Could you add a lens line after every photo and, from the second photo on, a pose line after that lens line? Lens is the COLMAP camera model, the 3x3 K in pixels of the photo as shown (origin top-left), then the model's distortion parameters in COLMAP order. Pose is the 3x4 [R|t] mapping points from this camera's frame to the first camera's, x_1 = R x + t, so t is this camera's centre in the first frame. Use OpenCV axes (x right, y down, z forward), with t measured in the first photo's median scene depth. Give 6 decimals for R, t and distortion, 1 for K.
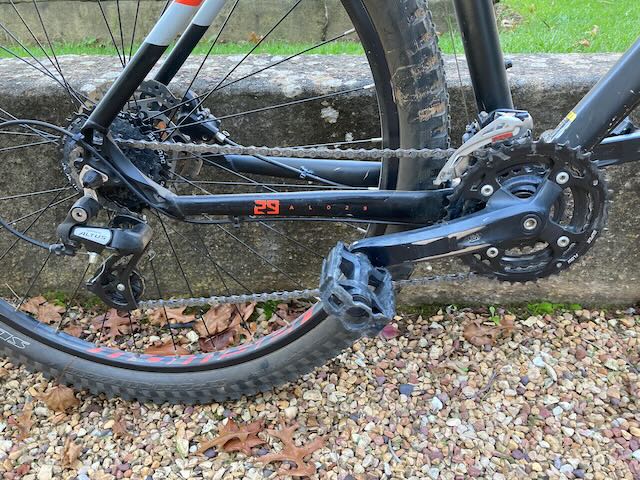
lens RADIAL K [[528.7, 0, 322.7], [0, 528.7, 235.4], [0, 0, 1]] dist [0.010415, 0.004194]
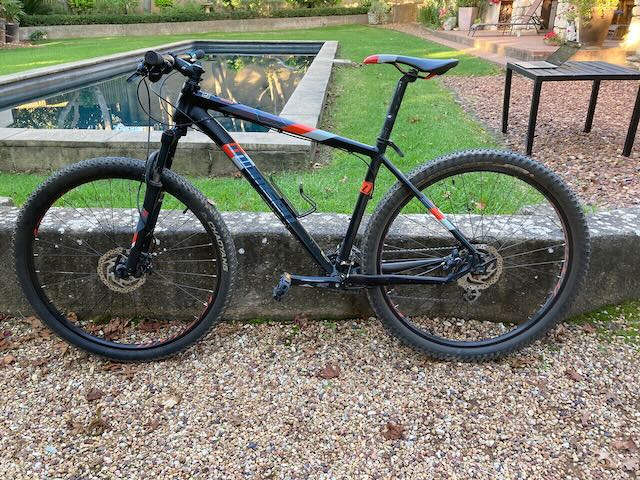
lens RADIAL K [[527.6, 0, 319.3], [0, 527.6, 224.3], [0, 0, 1]] dist [0.042746, -0.069999]
pose [[0.999407, 0.010549, 0.032782, 0.749883], [-0.006442, 0.992392, -0.122950, 0.000376], [-0.033829, 0.122666, 0.991871, -1.653897]]
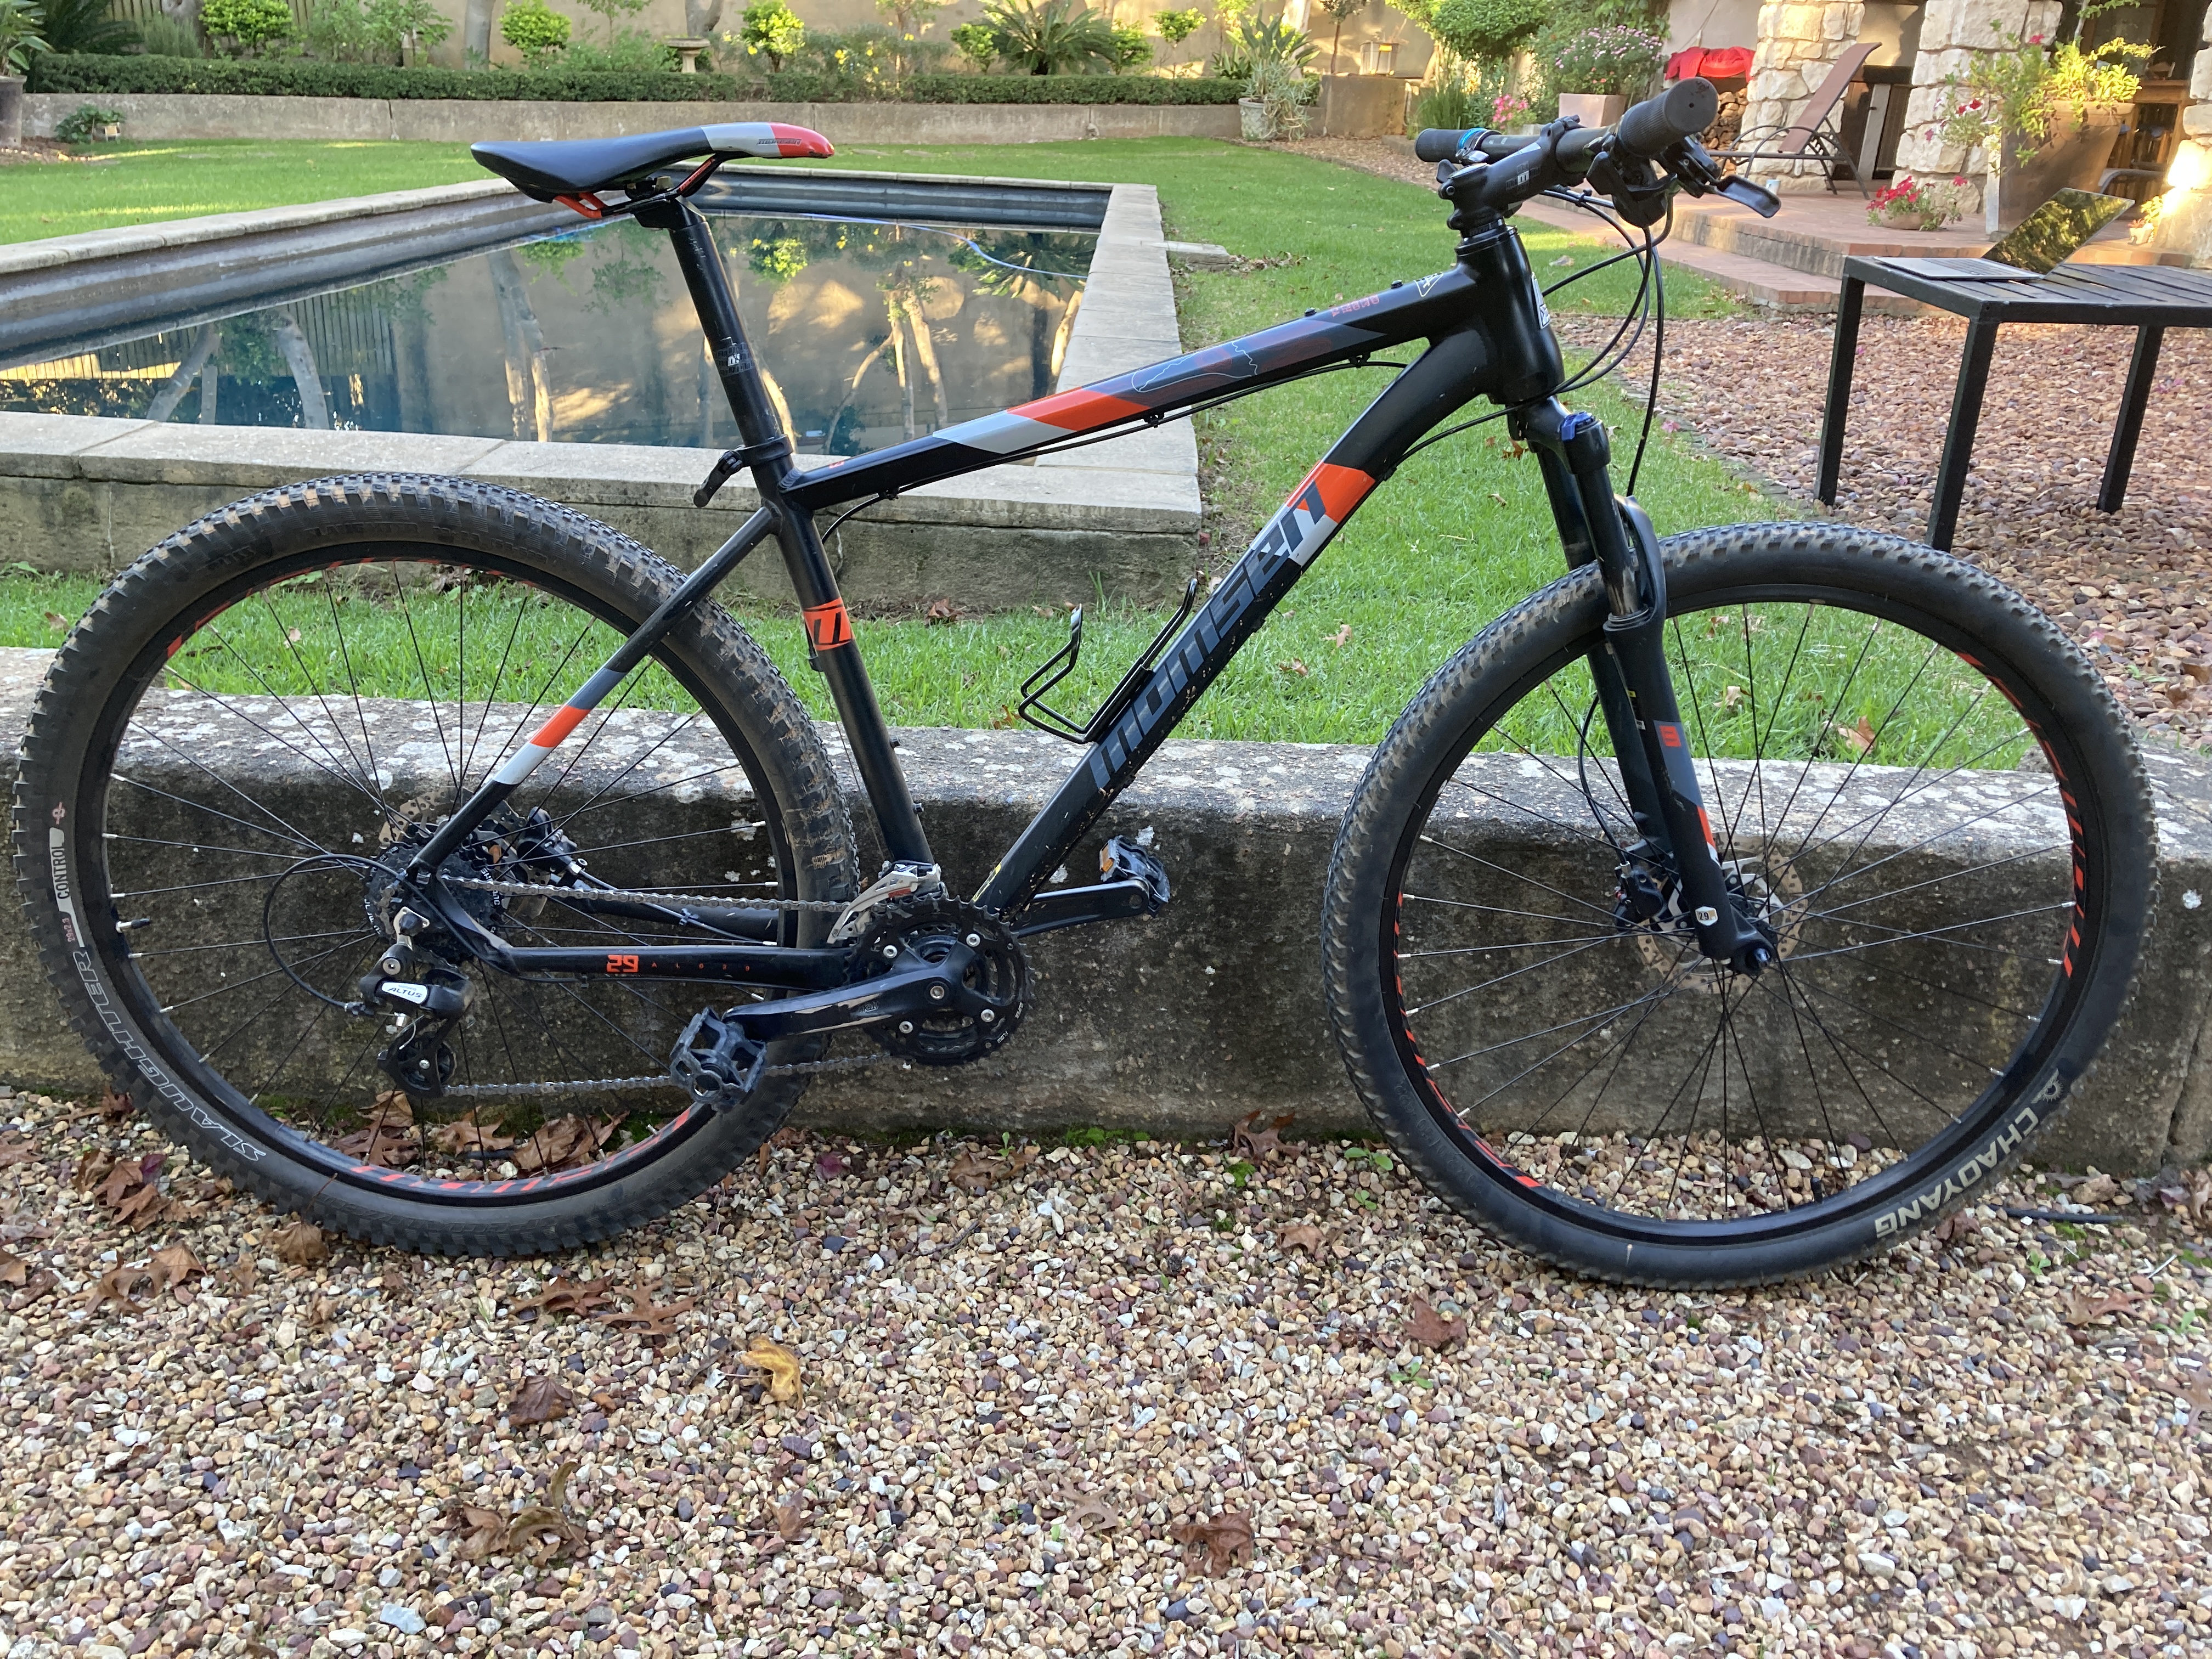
lens RADIAL K [[1823.4, 0, 1103.5], [0, 1823.4, 775.3], [0, 0, 1]] dist [0.042746, -0.069999]
pose [[0.996337, 0.039441, 0.075879, 0.311335], [-0.027645, 0.988199, -0.150664, 0.049053], [-0.080925, 0.148014, 0.985669, -1.446944]]
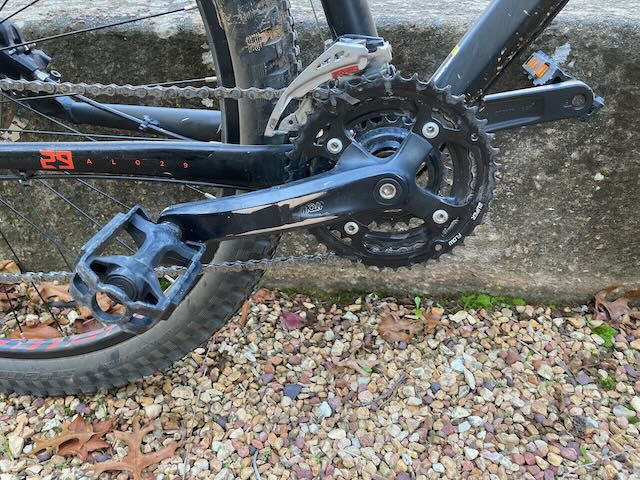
lens RADIAL K [[528.6, 0, 316.7], [0, 528.6, 234.6], [0, 0, 1]] dist [0.007879, -0.003252]
pose [[0.997844, 0.034554, -0.055806, 0.246234], [-0.032787, 0.998941, 0.032285, 0.014319], [0.056863, -0.030386, 0.997919, 0.176349]]
